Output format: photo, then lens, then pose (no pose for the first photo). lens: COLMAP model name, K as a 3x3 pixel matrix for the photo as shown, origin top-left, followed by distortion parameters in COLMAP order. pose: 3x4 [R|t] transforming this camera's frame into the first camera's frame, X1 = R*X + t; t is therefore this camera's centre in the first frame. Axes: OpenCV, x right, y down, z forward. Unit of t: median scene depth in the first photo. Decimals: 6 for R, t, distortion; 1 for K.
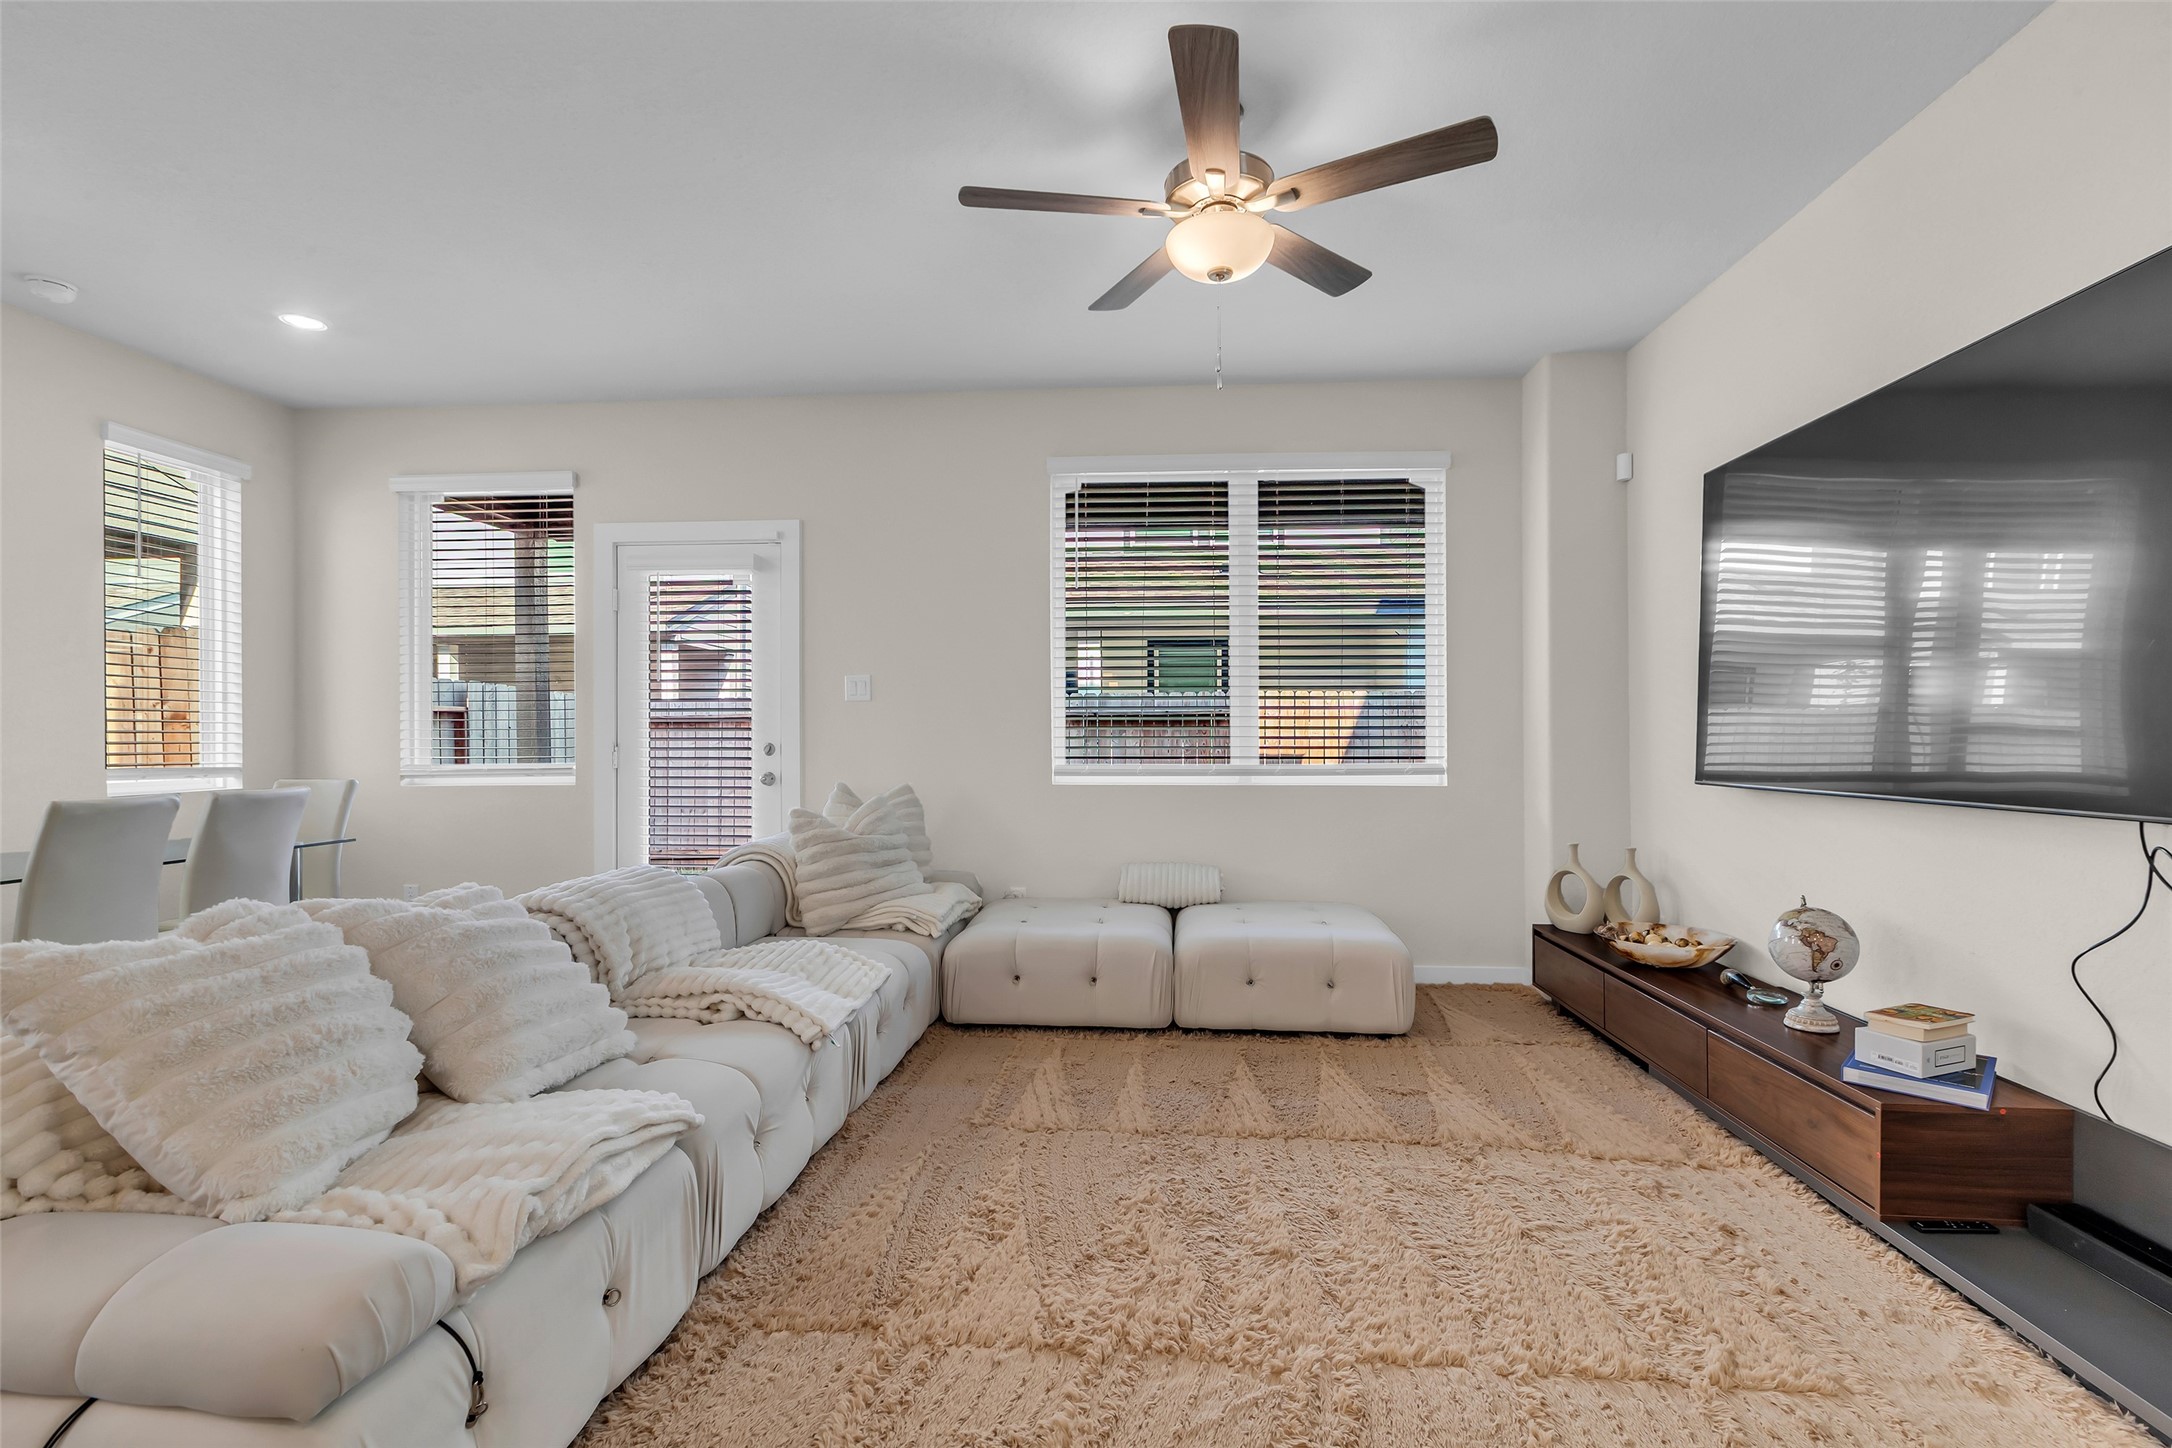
lens RADIAL K [[972.8, 0, 1103.8], [0, 972.8, 731.0], [0, 0, 1]] dist [0.003460, 0.000247]
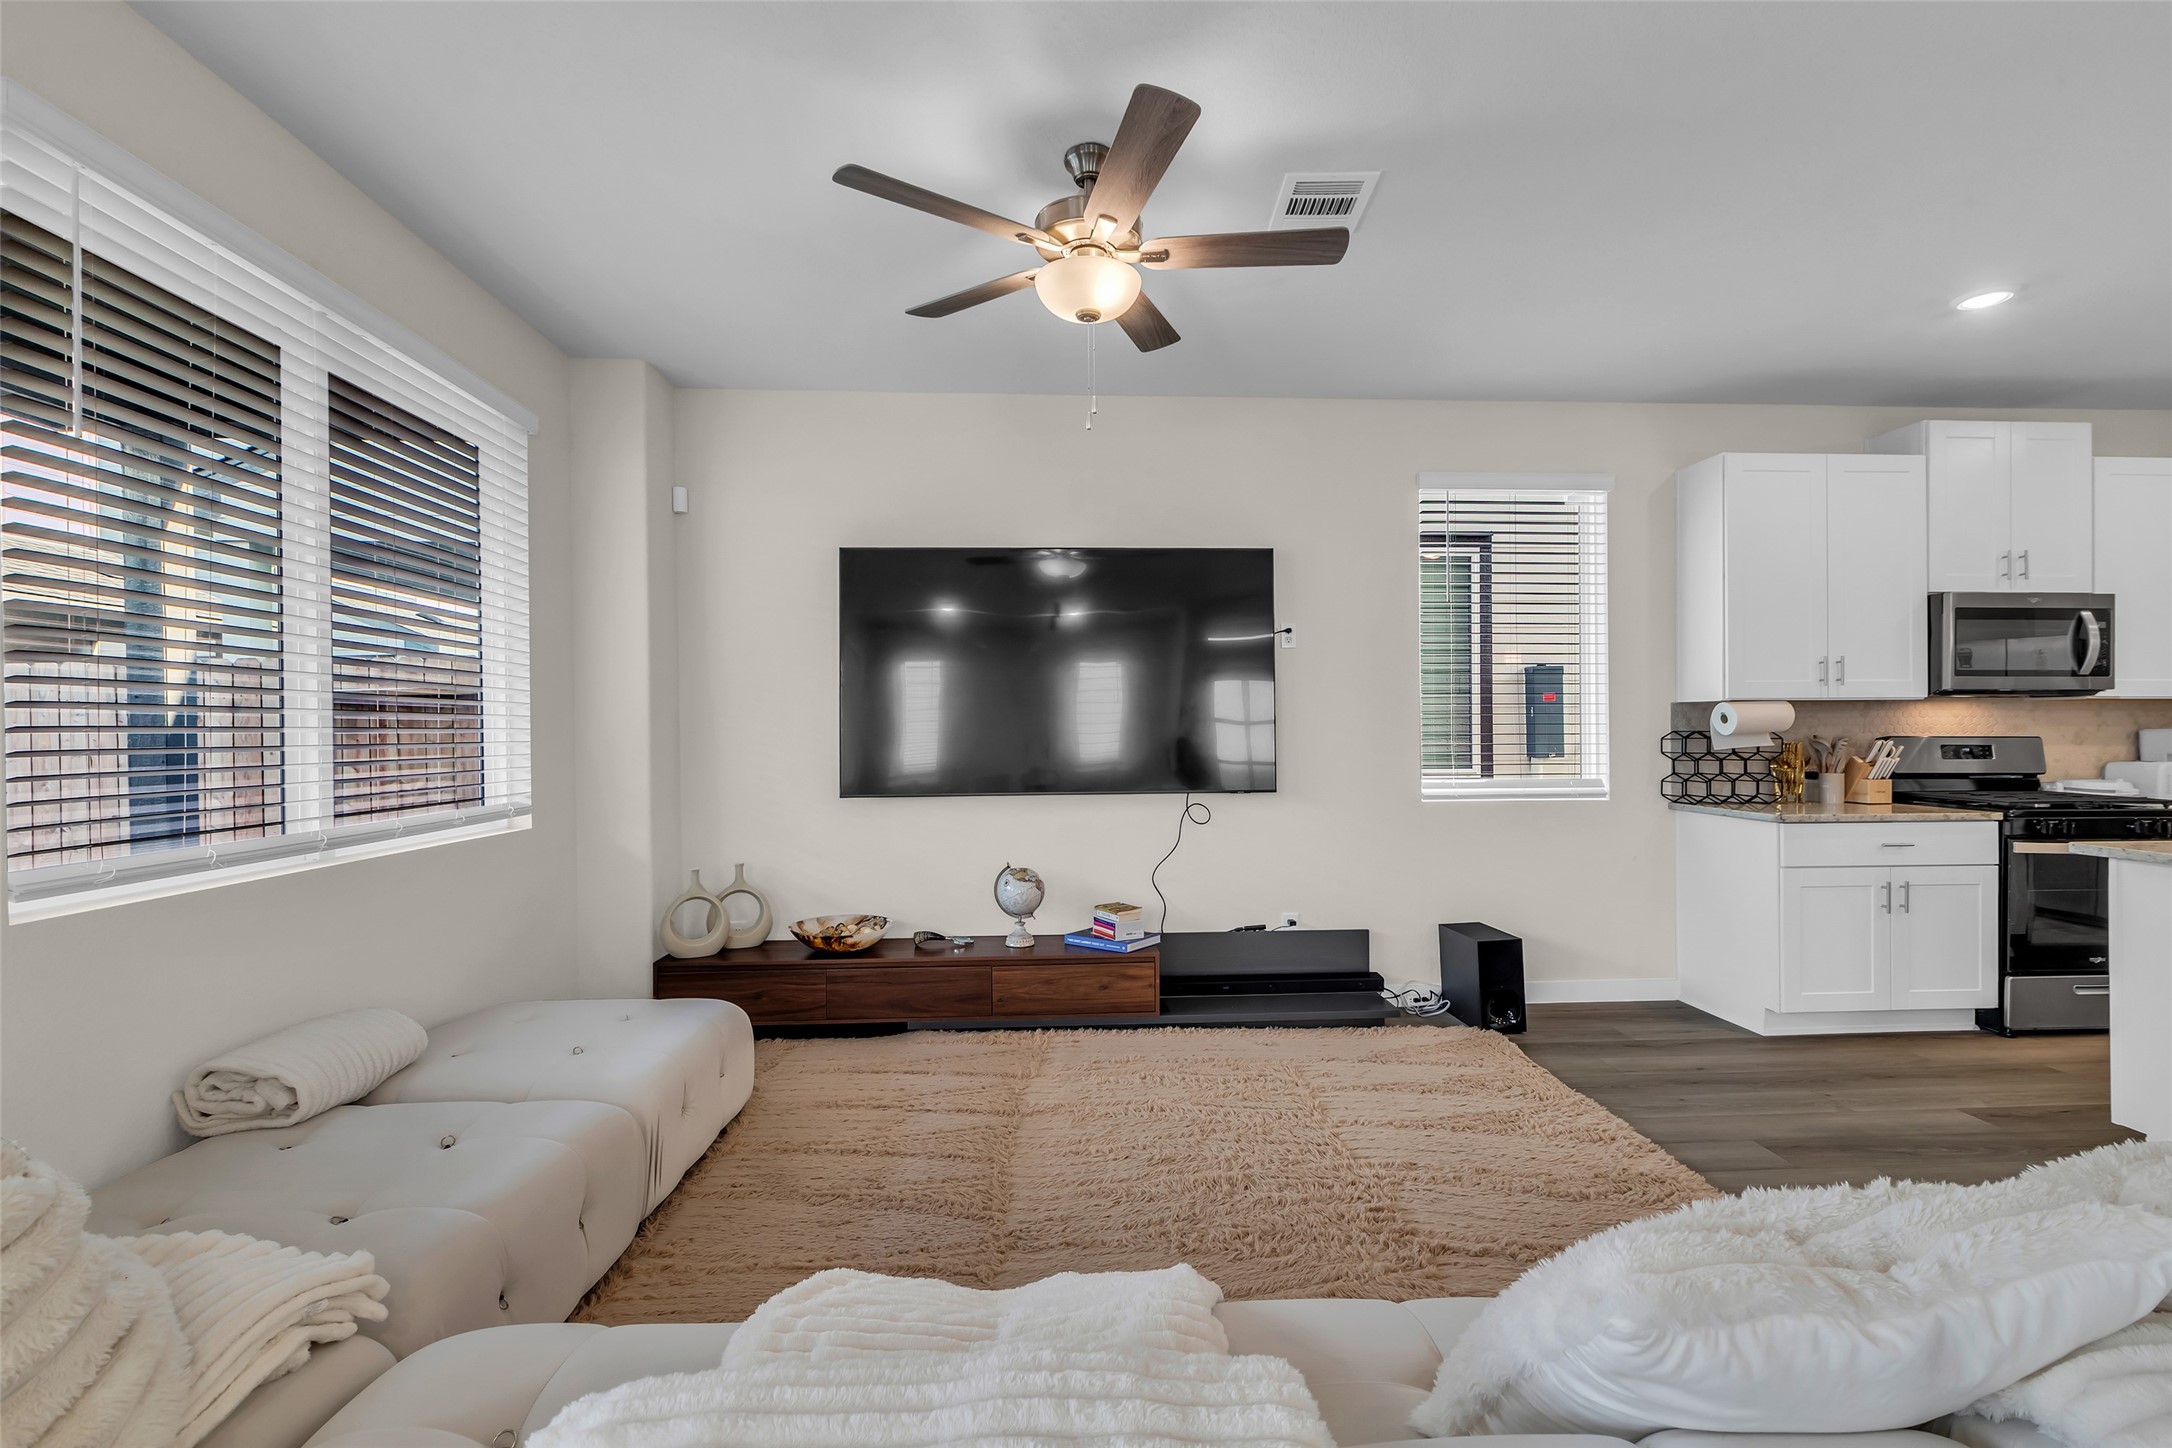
lens RADIAL K [[976.5, 0, 1086.0], [0, 976.5, 724.0], [0, 0, 1]] dist [0.000477, -0.000048]
pose [[-0.120258, 0.003047, 0.992738, -0.601372], [-0.002061, 0.999992, -0.003318, -0.032068], [-0.992741, -0.002445, -0.120251, 0.769918]]
